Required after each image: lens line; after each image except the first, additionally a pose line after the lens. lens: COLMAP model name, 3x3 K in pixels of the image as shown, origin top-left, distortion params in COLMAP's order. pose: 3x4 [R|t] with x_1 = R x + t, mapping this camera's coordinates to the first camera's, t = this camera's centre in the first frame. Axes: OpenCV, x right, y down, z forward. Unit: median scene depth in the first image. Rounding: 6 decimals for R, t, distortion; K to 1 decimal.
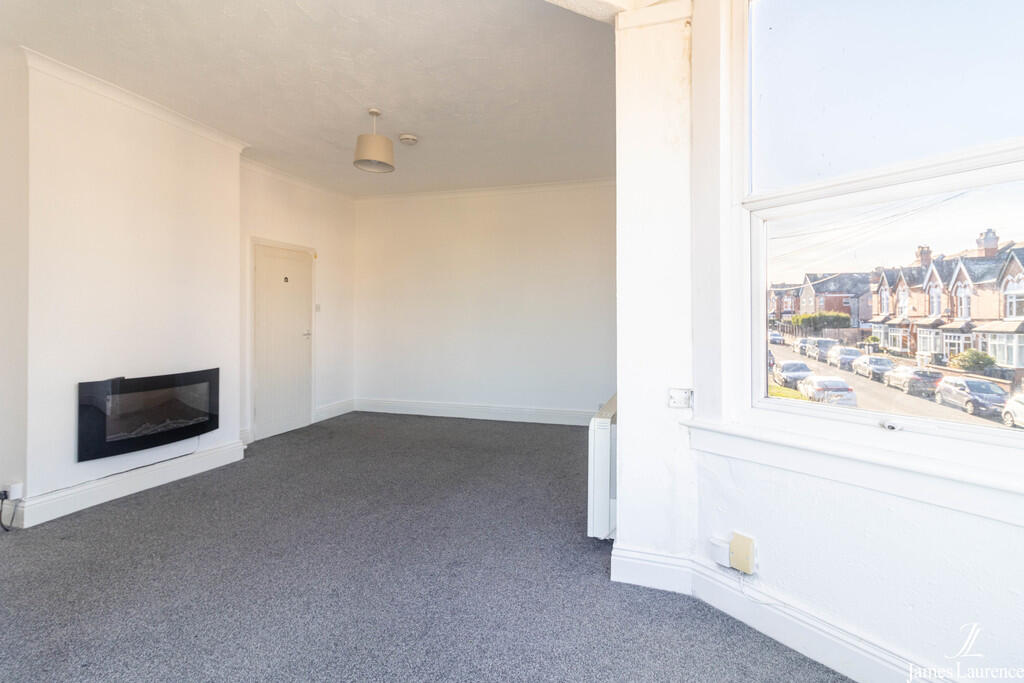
lens RADIAL K [[474.5, 0, 513.8], [0, 474.5, 317.4], [0, 0, 1]] dist [0.001199, -0.000450]
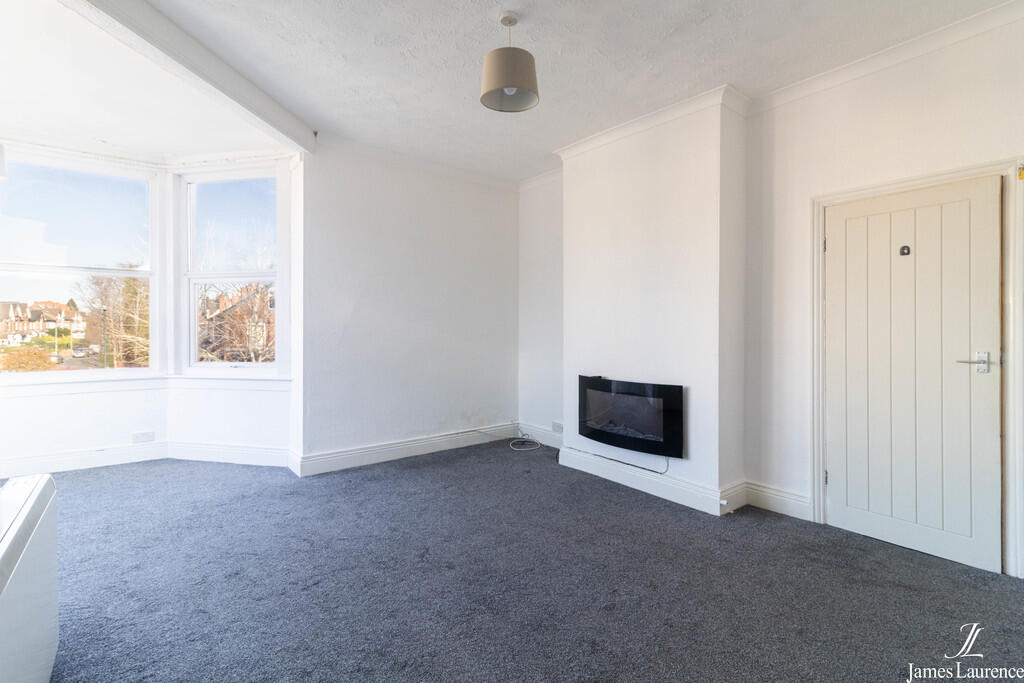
lens RADIAL K [[483.5, 0, 516.9], [0, 483.5, 324.8], [0, 0, 1]] dist [0.000197, -0.000115]
pose [[-0.553902, -0.001325, -0.832581, 0.251119], [0.005375, 0.999972, -0.005168, 0.000978], [0.832565, -0.007337, -0.553879, 1.251966]]
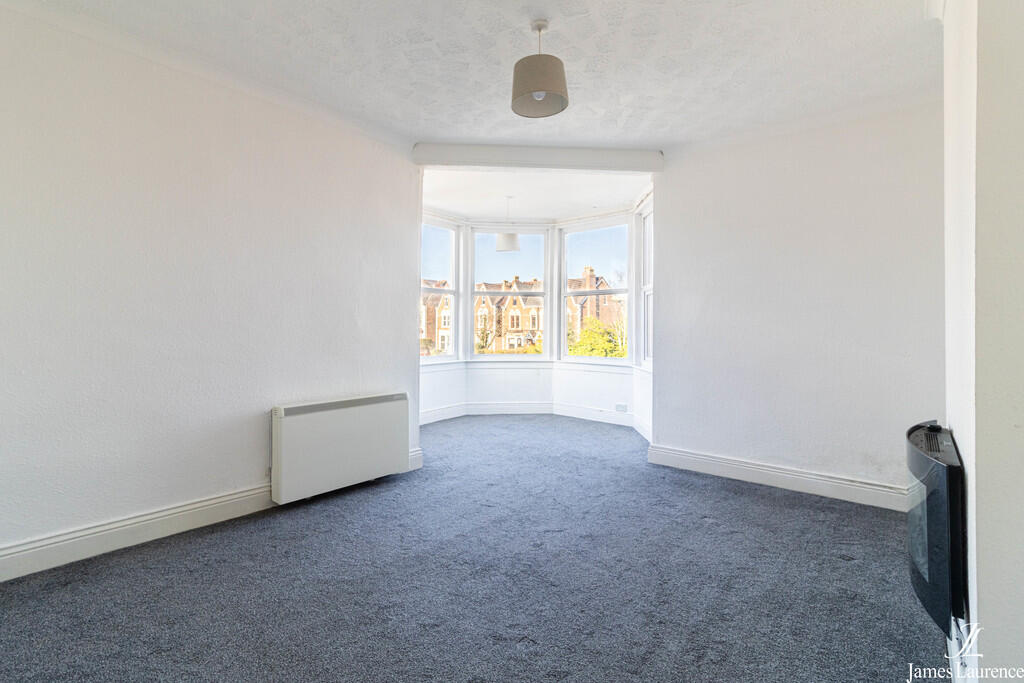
lens RADIAL K [[483.5, 0, 516.9], [0, 483.5, 324.8], [0, 0, 1]] dist [0.000197, -0.000115]
pose [[-0.921326, -0.000133, 0.388792, -0.485445], [-0.005988, 0.999886, -0.013850, 0.002444], [-0.388745, -0.015088, -0.921222, 1.495303]]
